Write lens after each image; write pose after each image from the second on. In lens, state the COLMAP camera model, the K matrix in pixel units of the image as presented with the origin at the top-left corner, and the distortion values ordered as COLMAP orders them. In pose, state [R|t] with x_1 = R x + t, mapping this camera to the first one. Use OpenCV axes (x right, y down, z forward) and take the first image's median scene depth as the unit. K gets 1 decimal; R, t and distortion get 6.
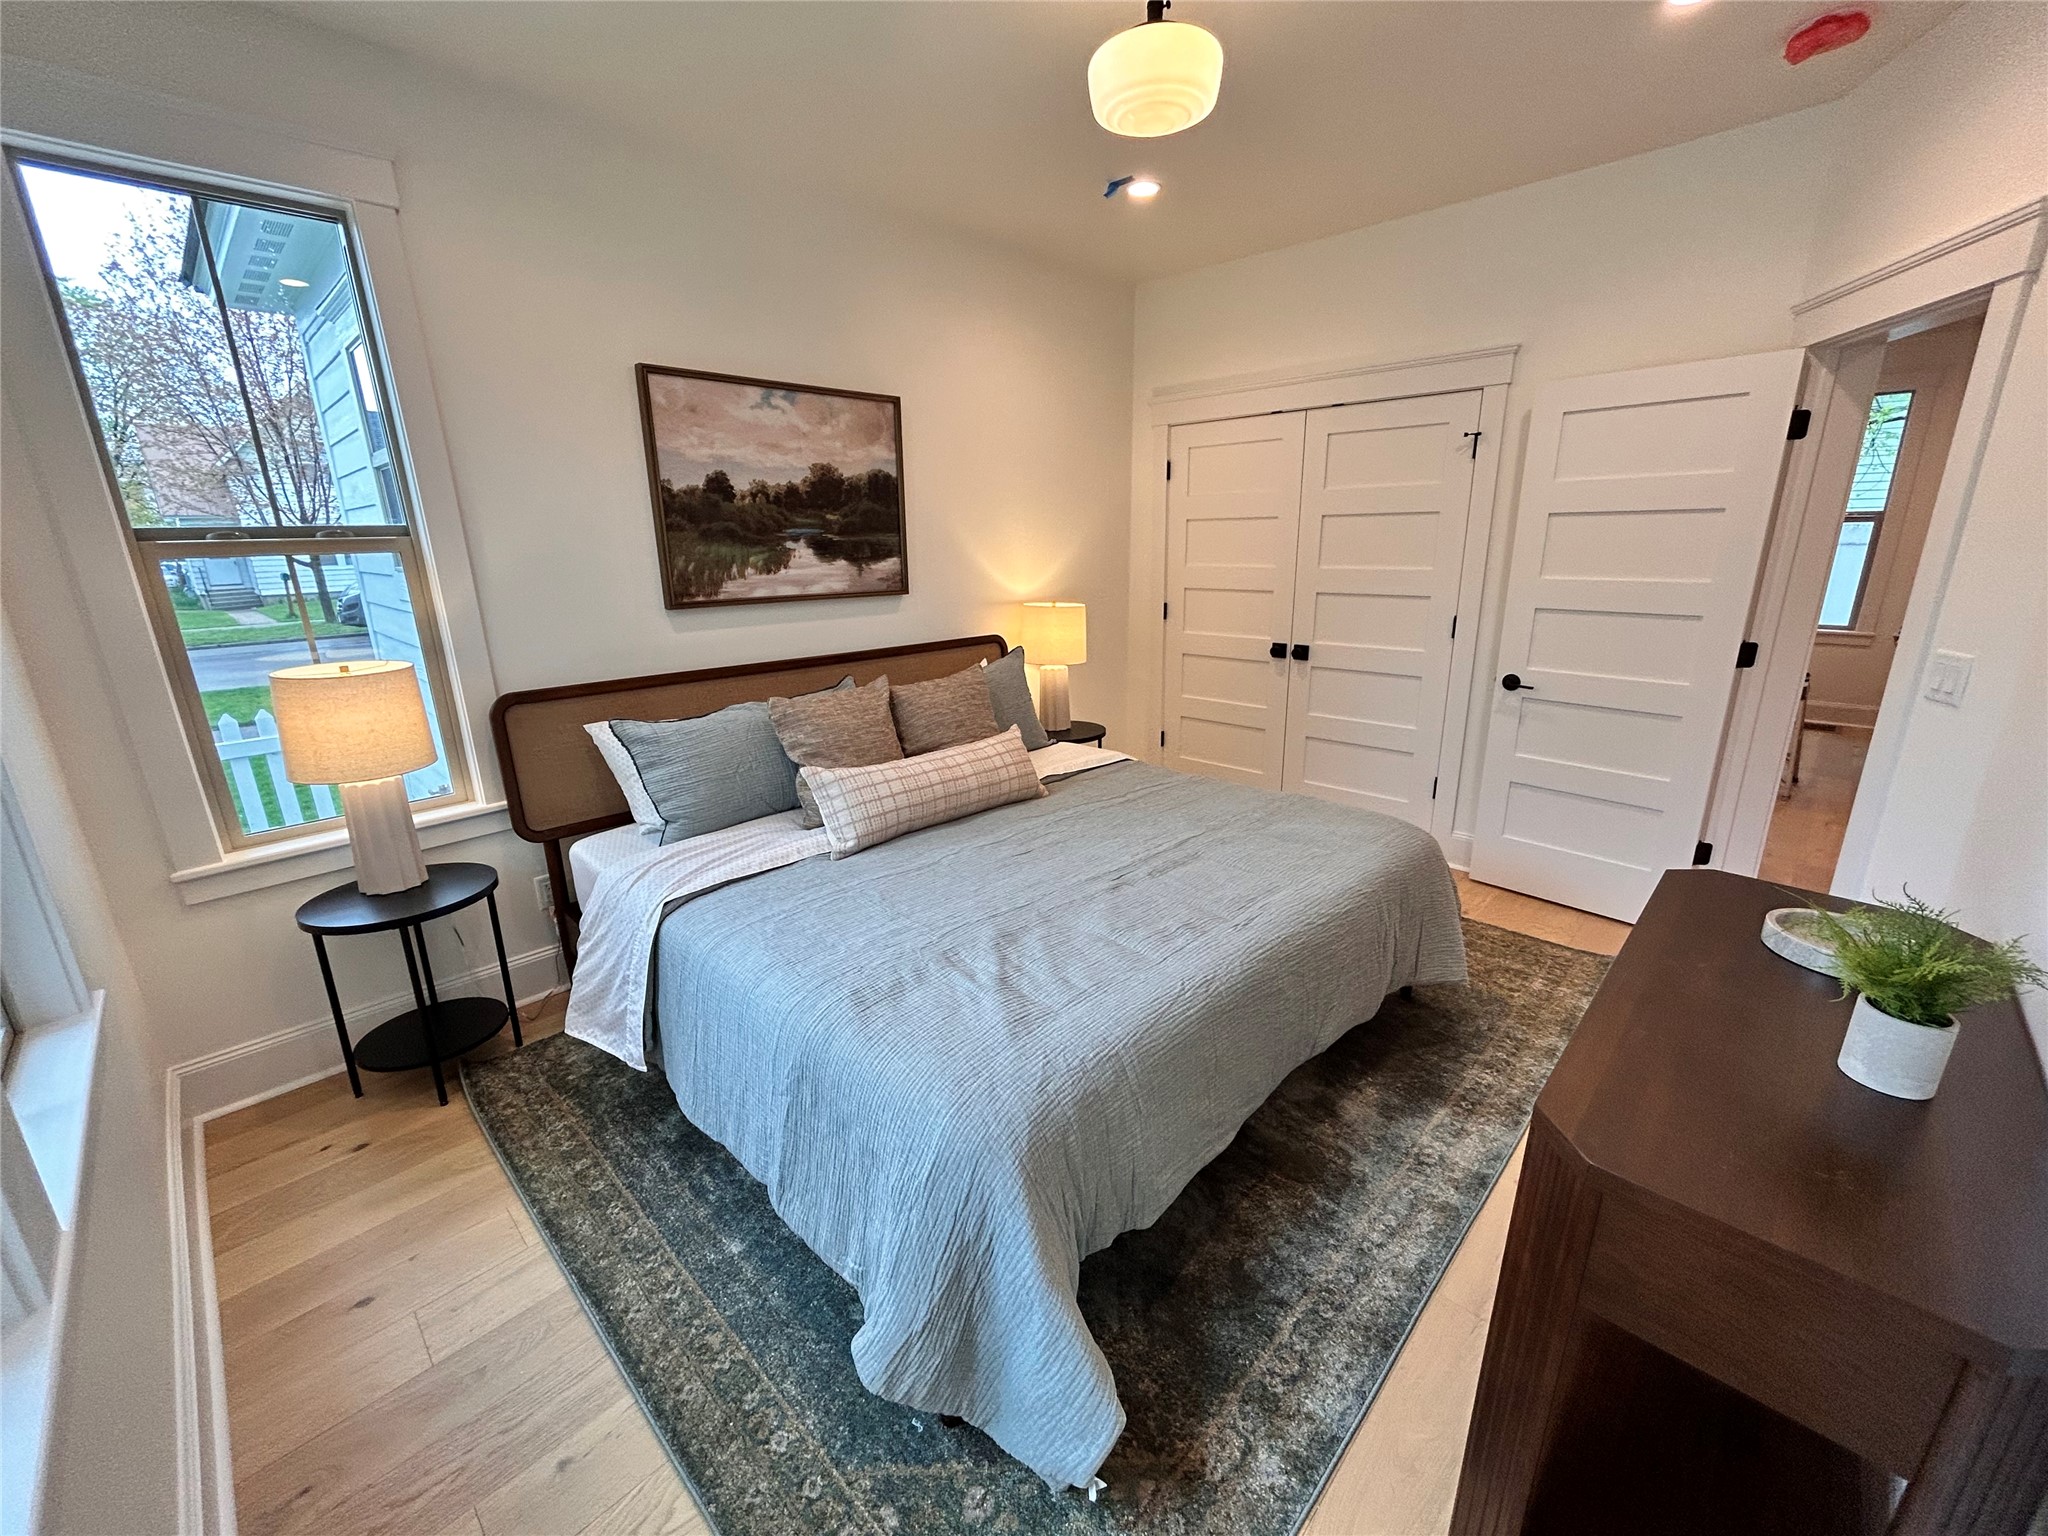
lens RADIAL K [[826.9, 0, 1026.1], [0, 826.9, 767.4], [0, 0, 1]] dist [-0.009436, 0.001080]
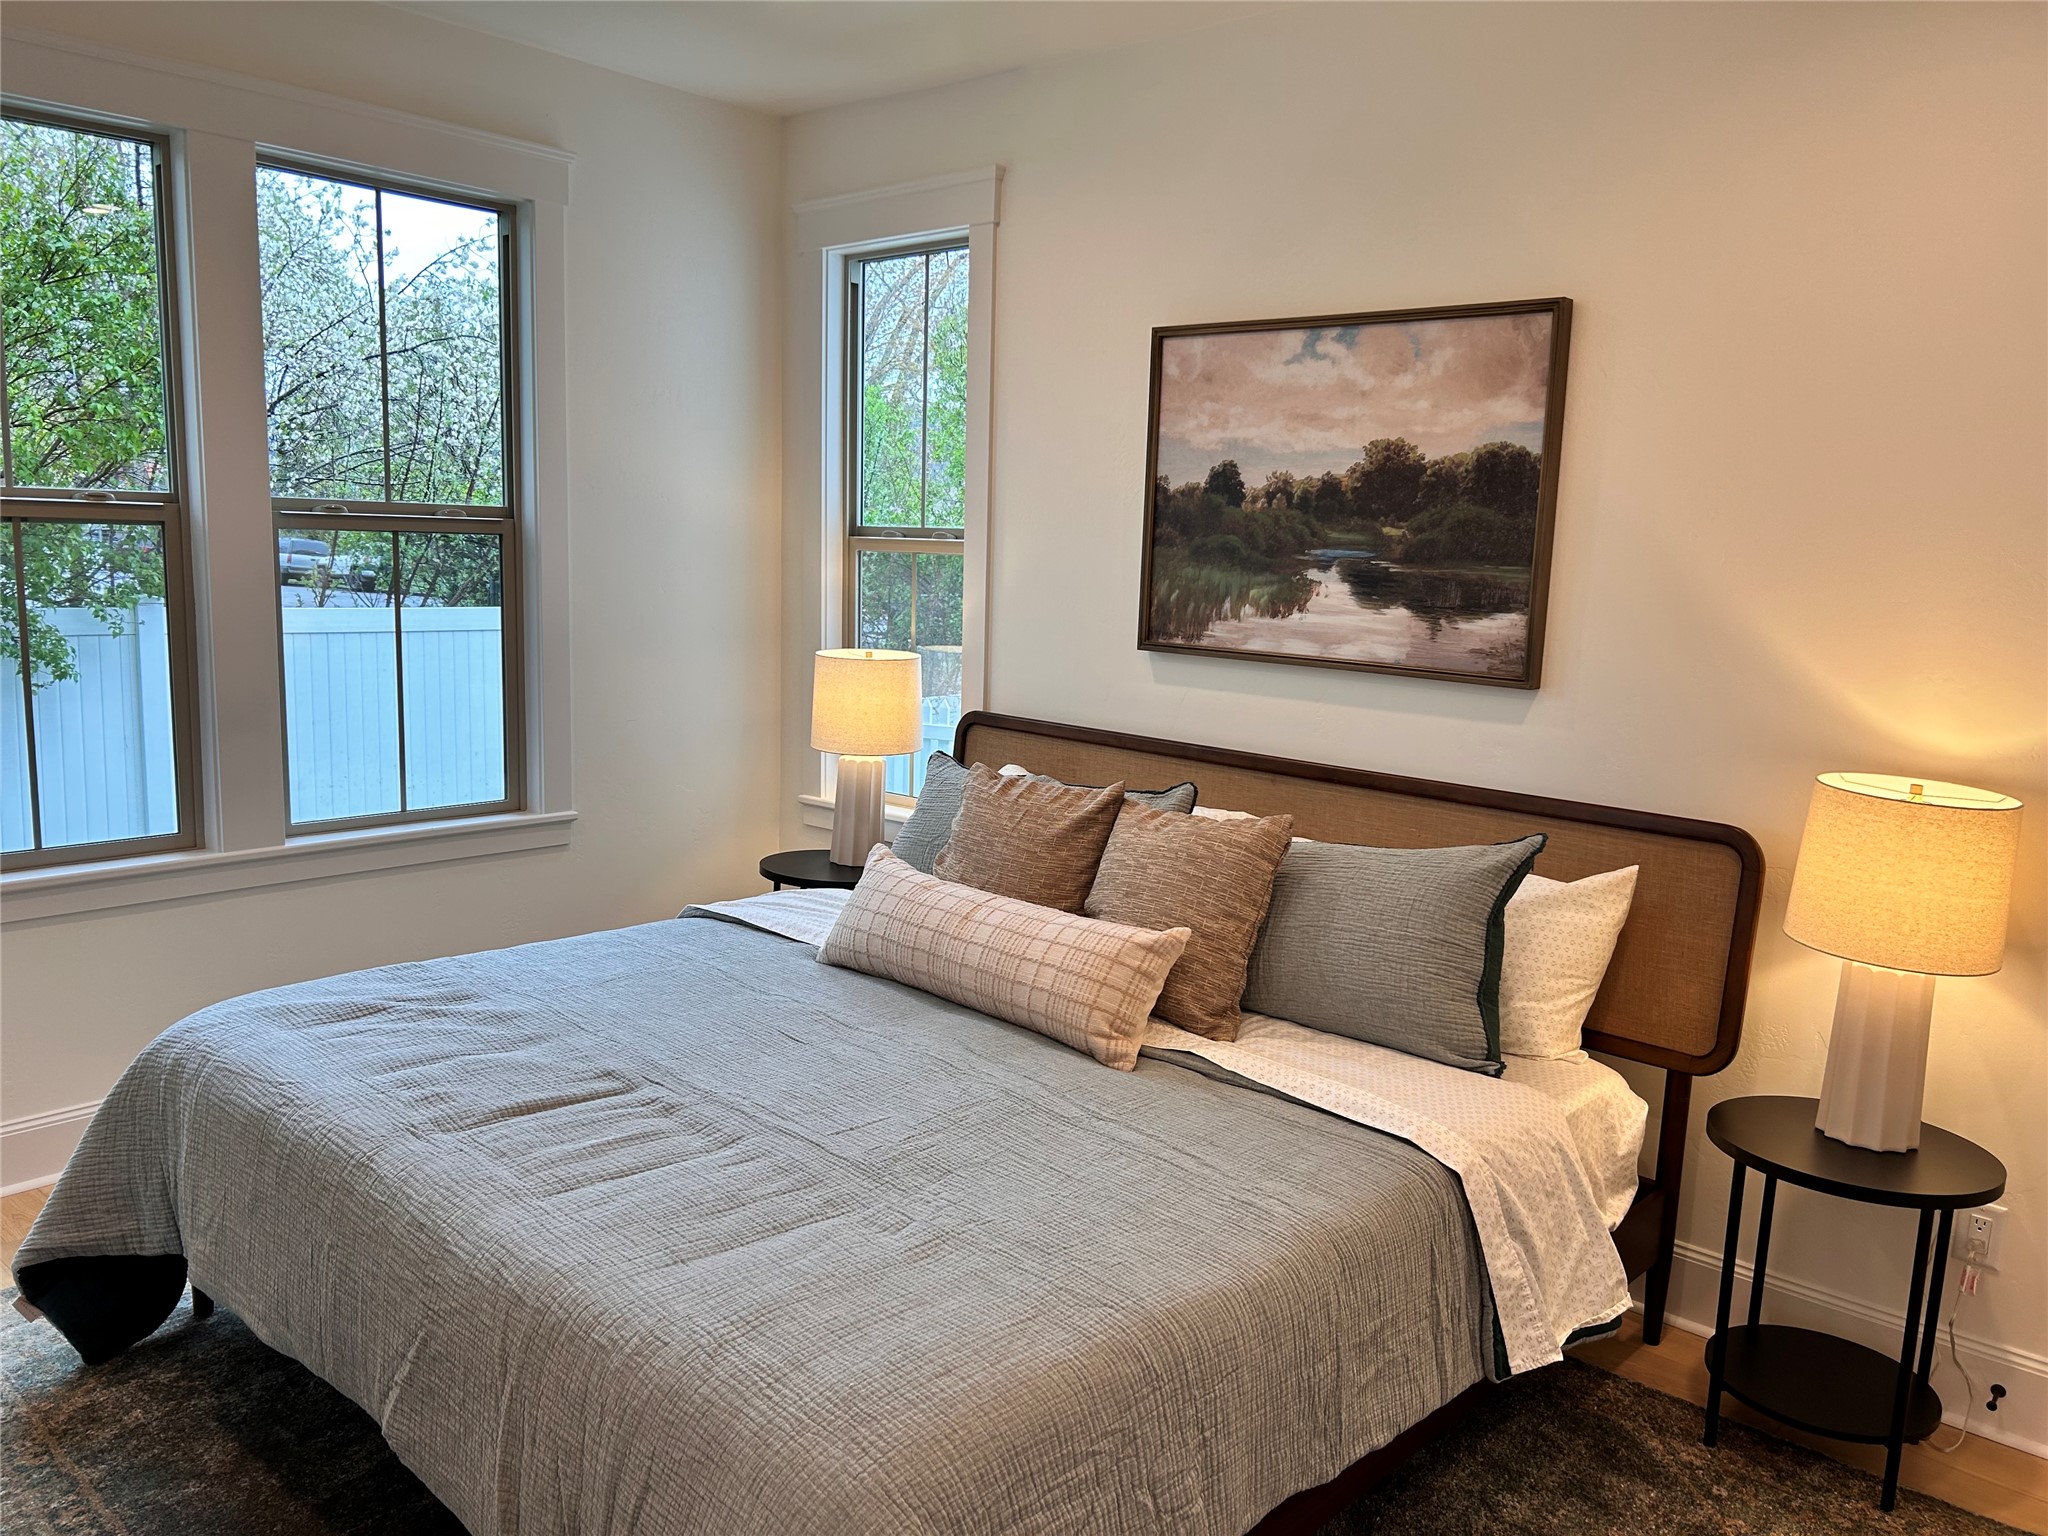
lens RADIAL K [[1517.5, 0, 1027.6], [0, 1517.5, 774.0], [0, 0, 1]] dist [0.048941, -0.050615]
pose [[0.042987, 0.165064, -0.985346, 0.837334], [-0.310937, 0.939486, 0.143817, -0.231022], [0.949458, 0.300198, 0.091711, 0.754792]]
